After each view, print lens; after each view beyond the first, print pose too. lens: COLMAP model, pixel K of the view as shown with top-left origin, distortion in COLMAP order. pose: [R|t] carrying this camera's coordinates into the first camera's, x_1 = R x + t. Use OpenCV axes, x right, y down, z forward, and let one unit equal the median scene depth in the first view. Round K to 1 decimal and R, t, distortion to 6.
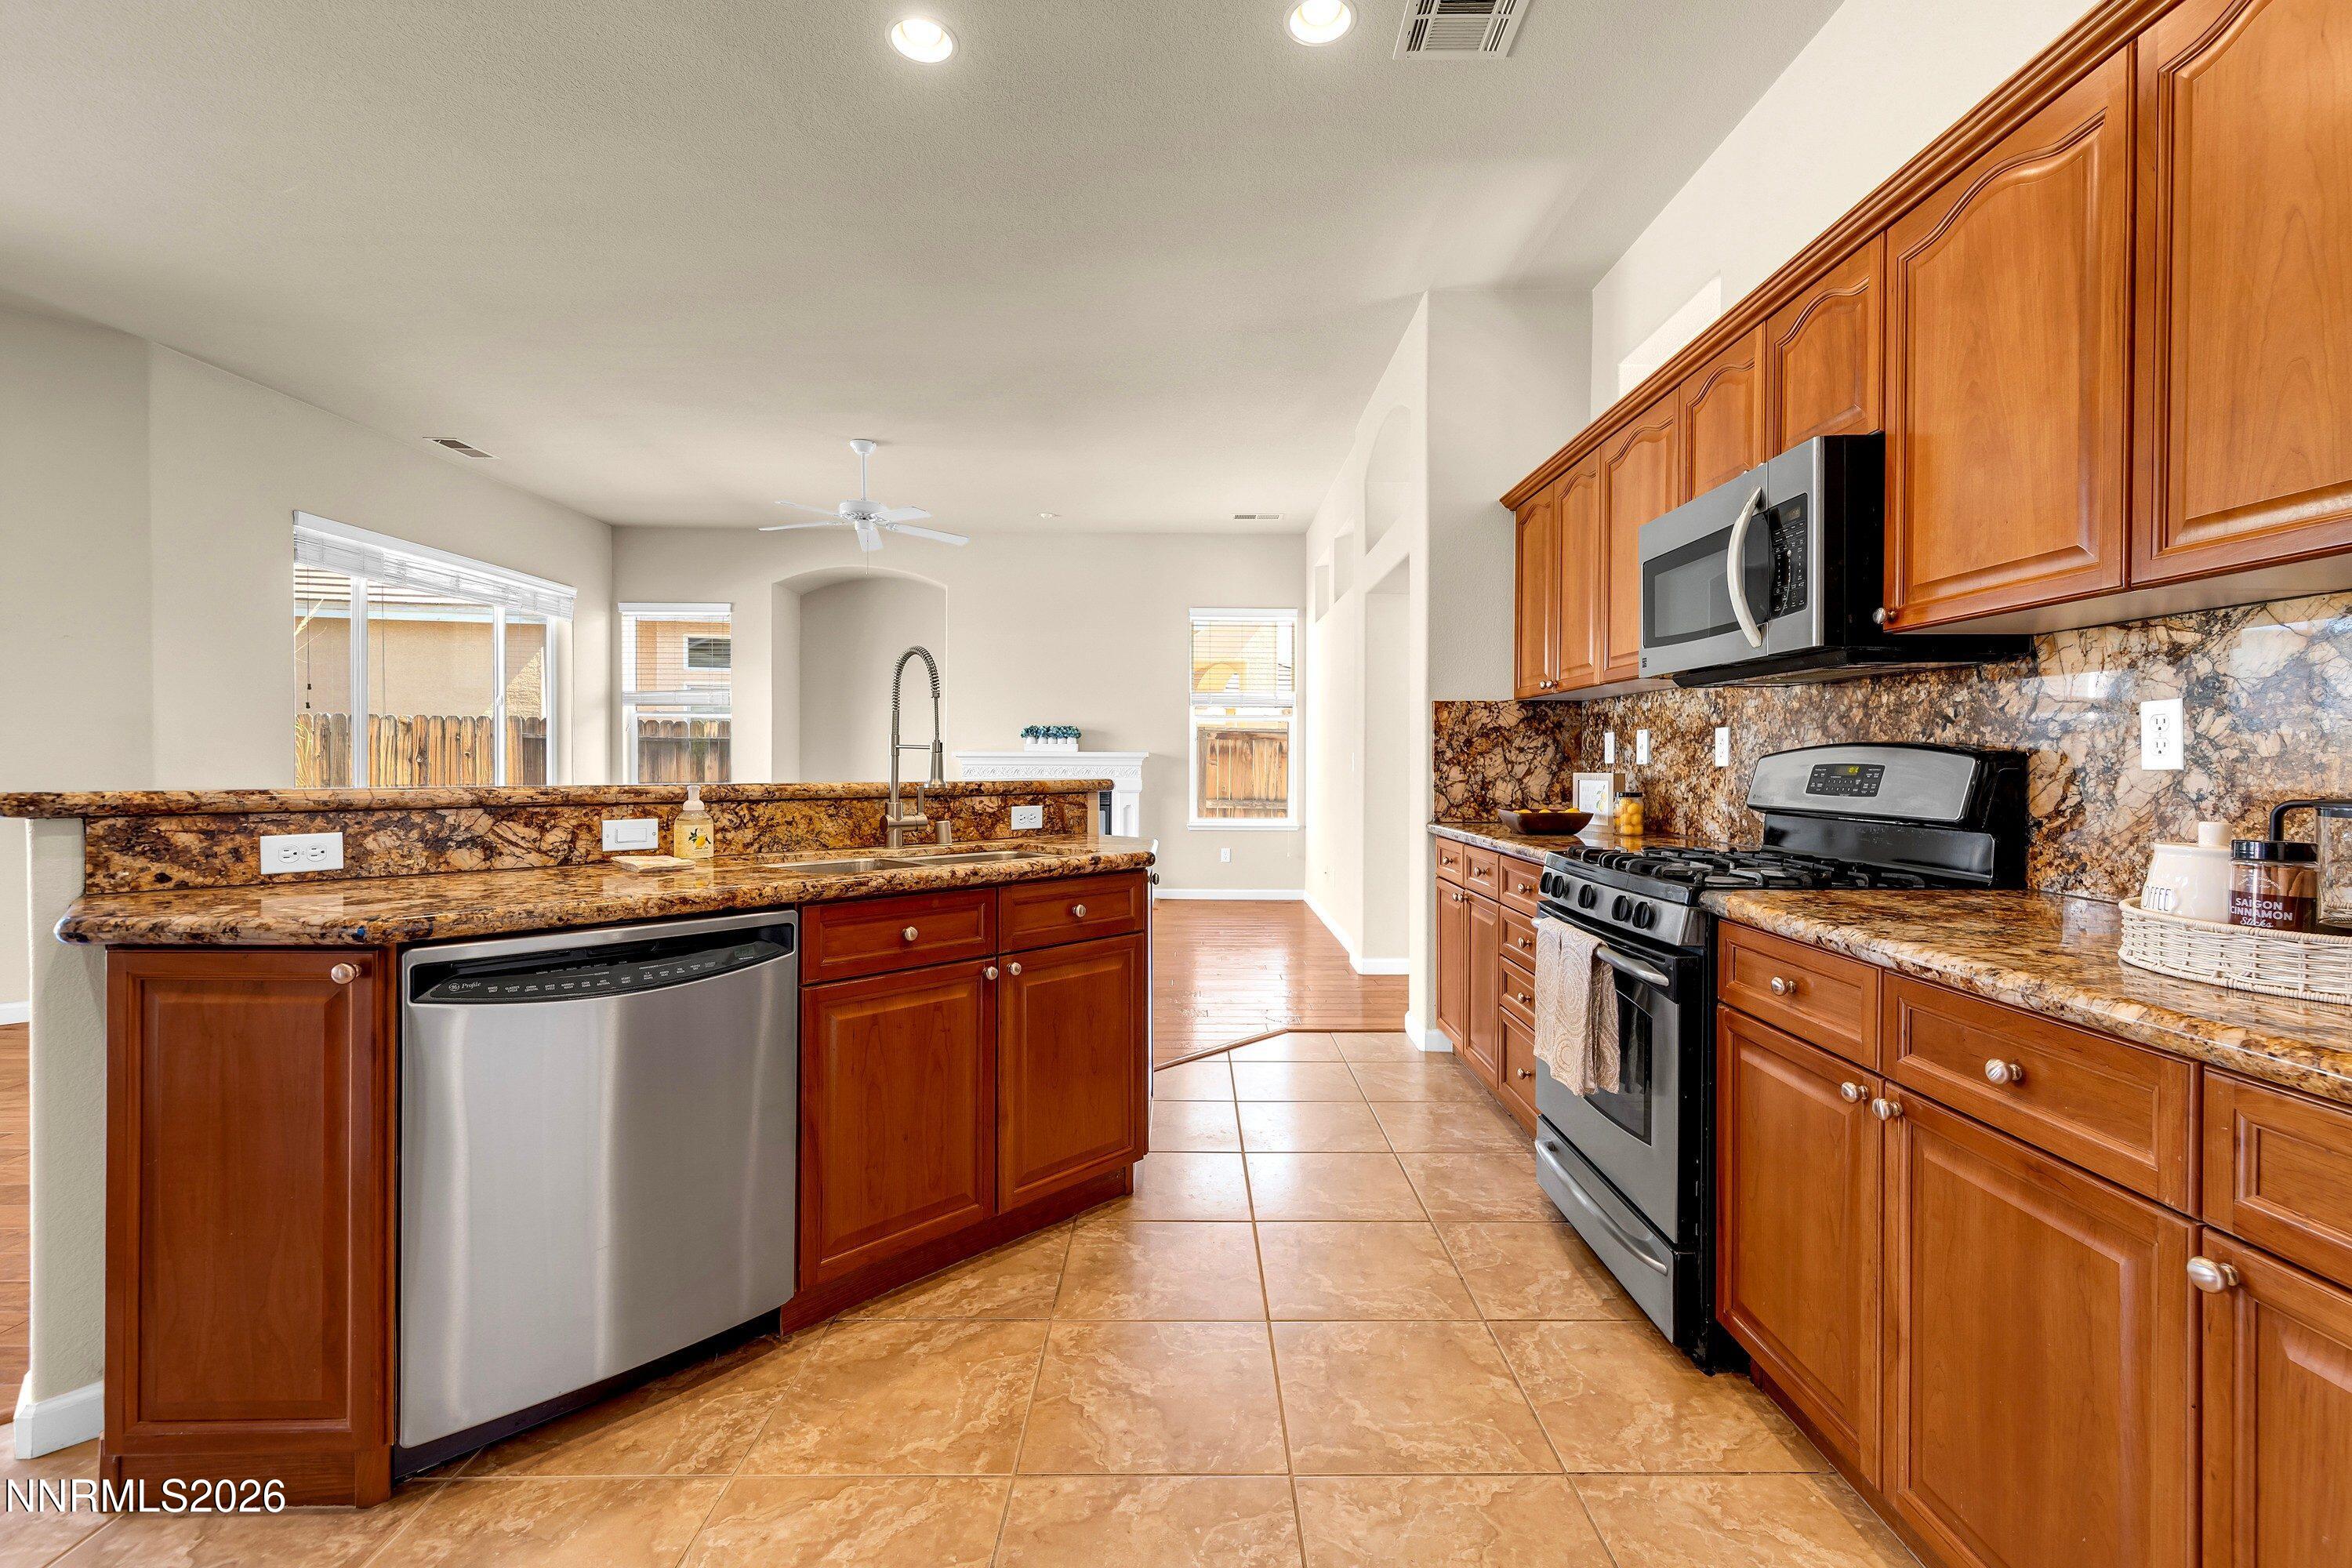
lens RADIAL K [[997.7, 0, 1225.5], [0, 997.7, 767.9], [0, 0, 1]] dist [0.004469, 0.000044]
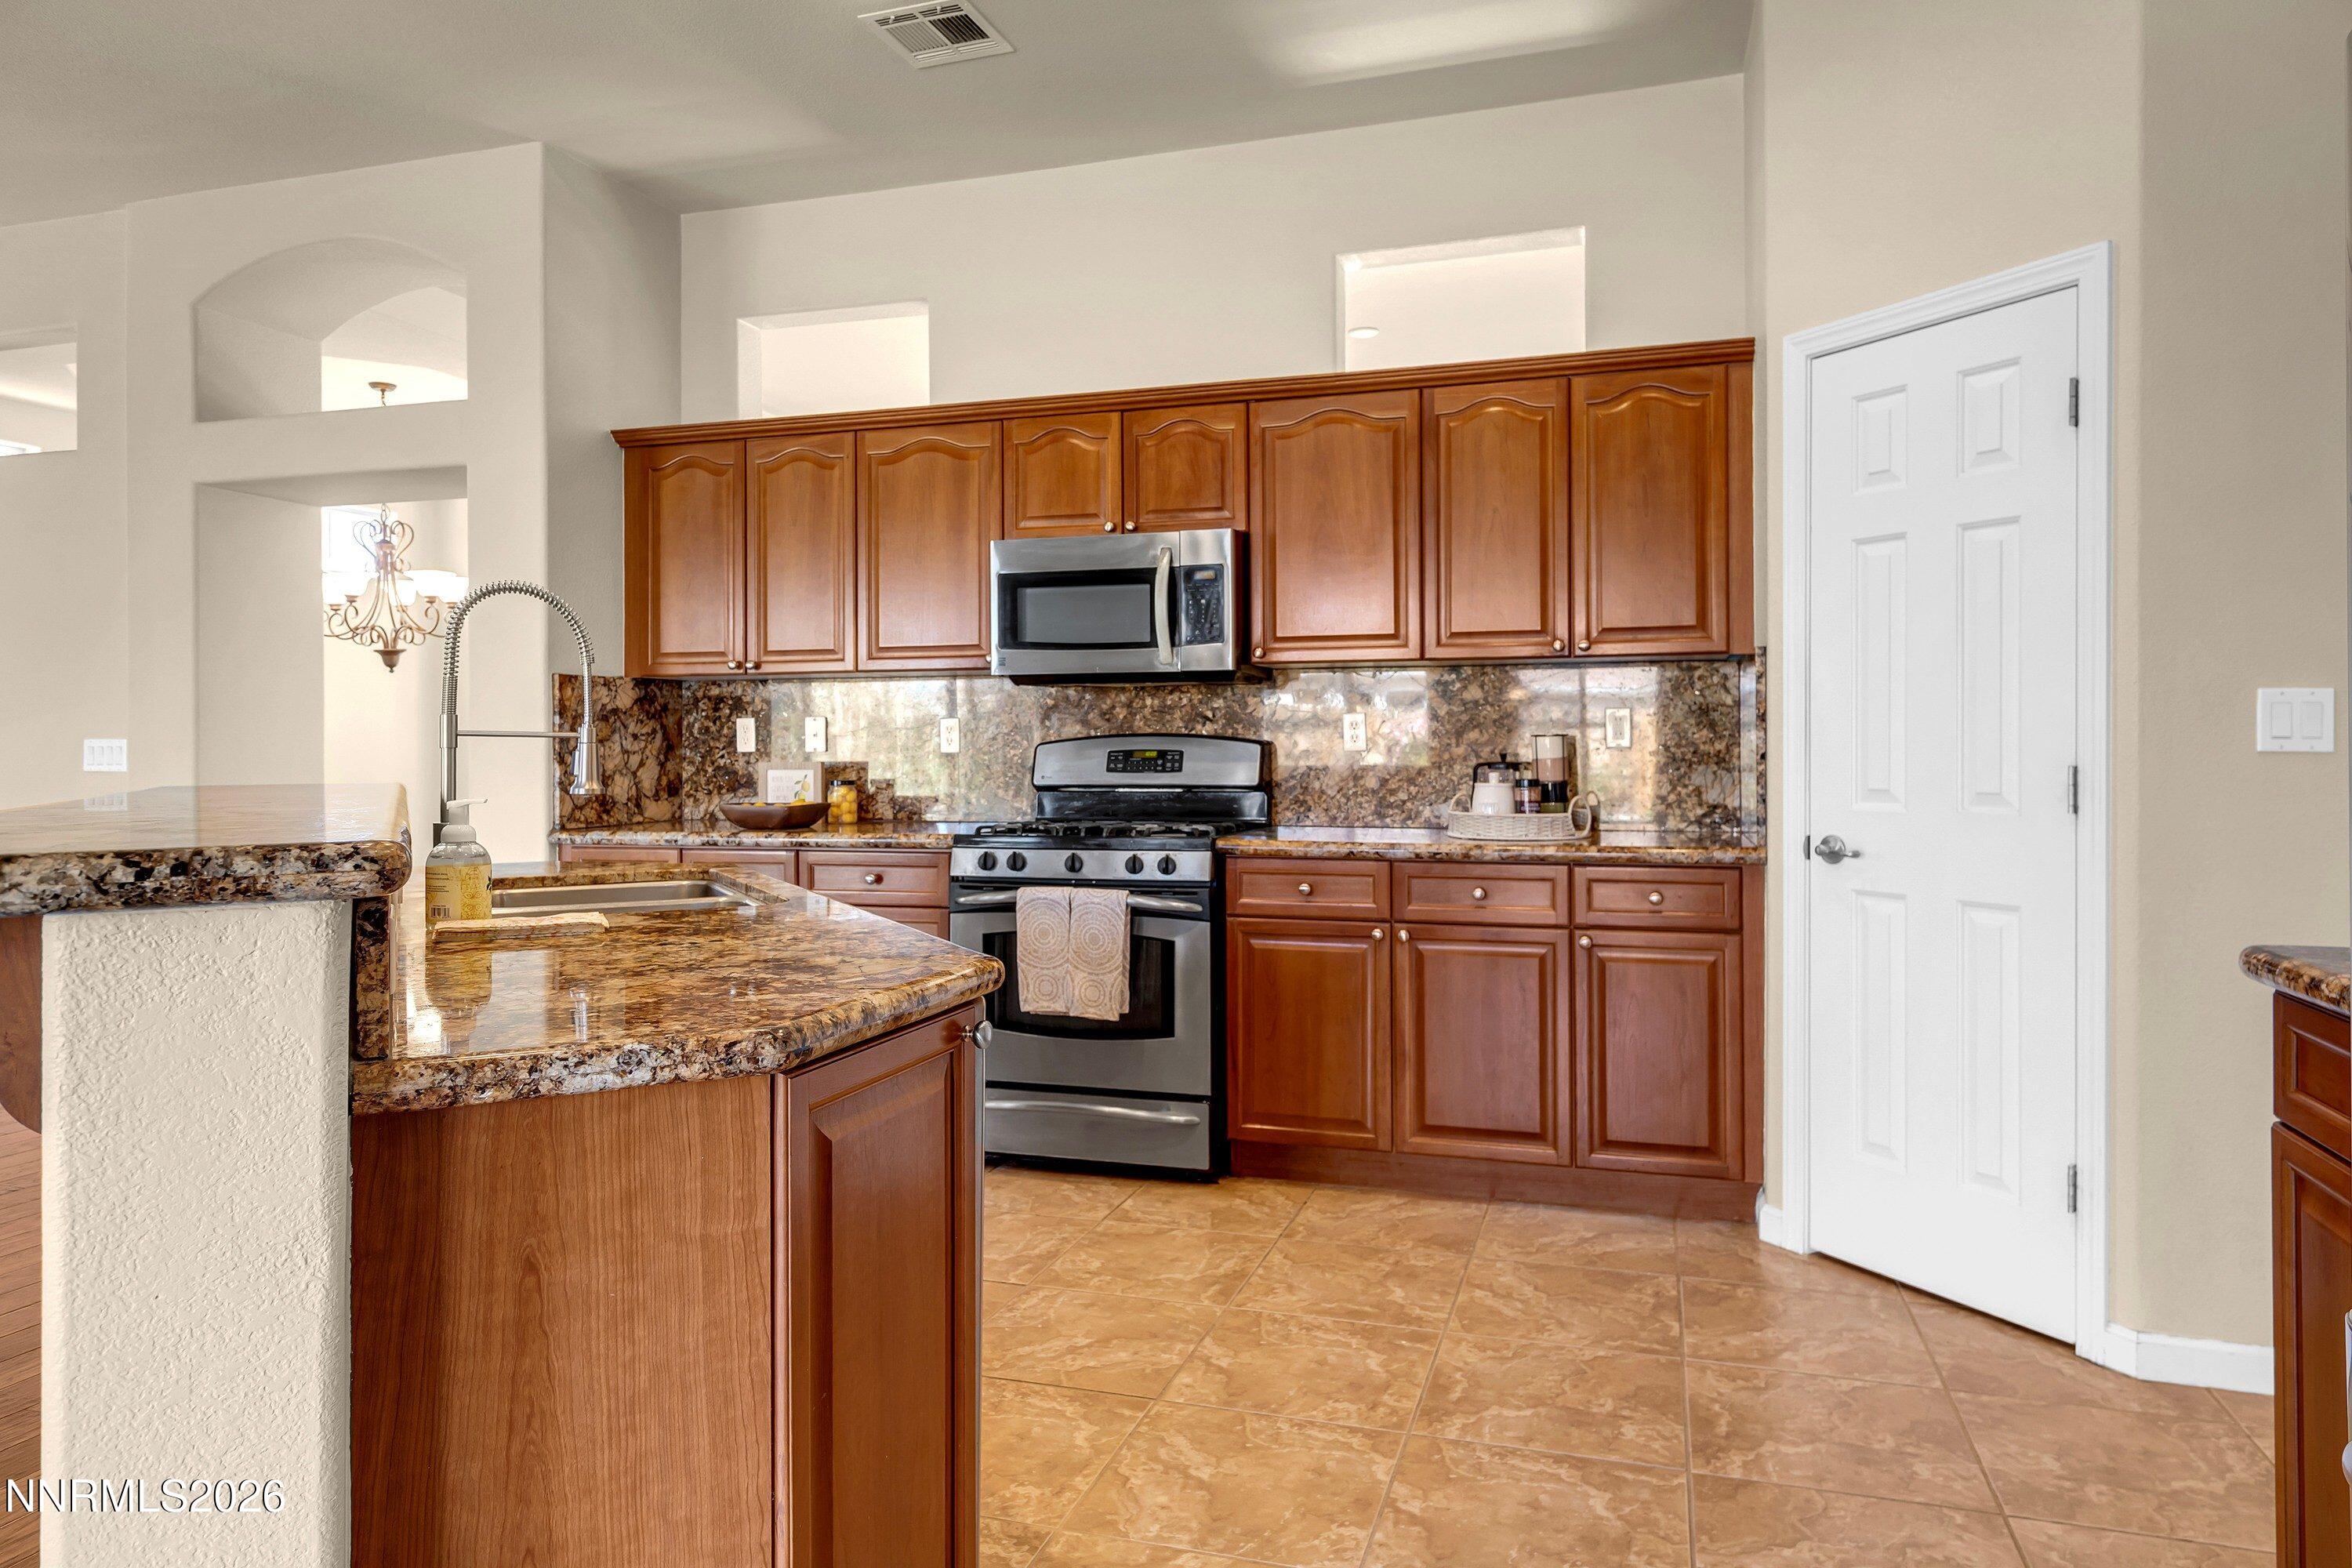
lens RADIAL K [[1413.6, 0, 1182.9], [0, 1413.6, 743.4], [0, 0, 1]] dist [-0.001232, -0.002902]
pose [[0.329722, -0.000681, 0.944078, -1.026724], [0.012664, 0.999913, -0.003701, -0.003796], [-0.943993, 0.013176, 0.329702, 0.278837]]
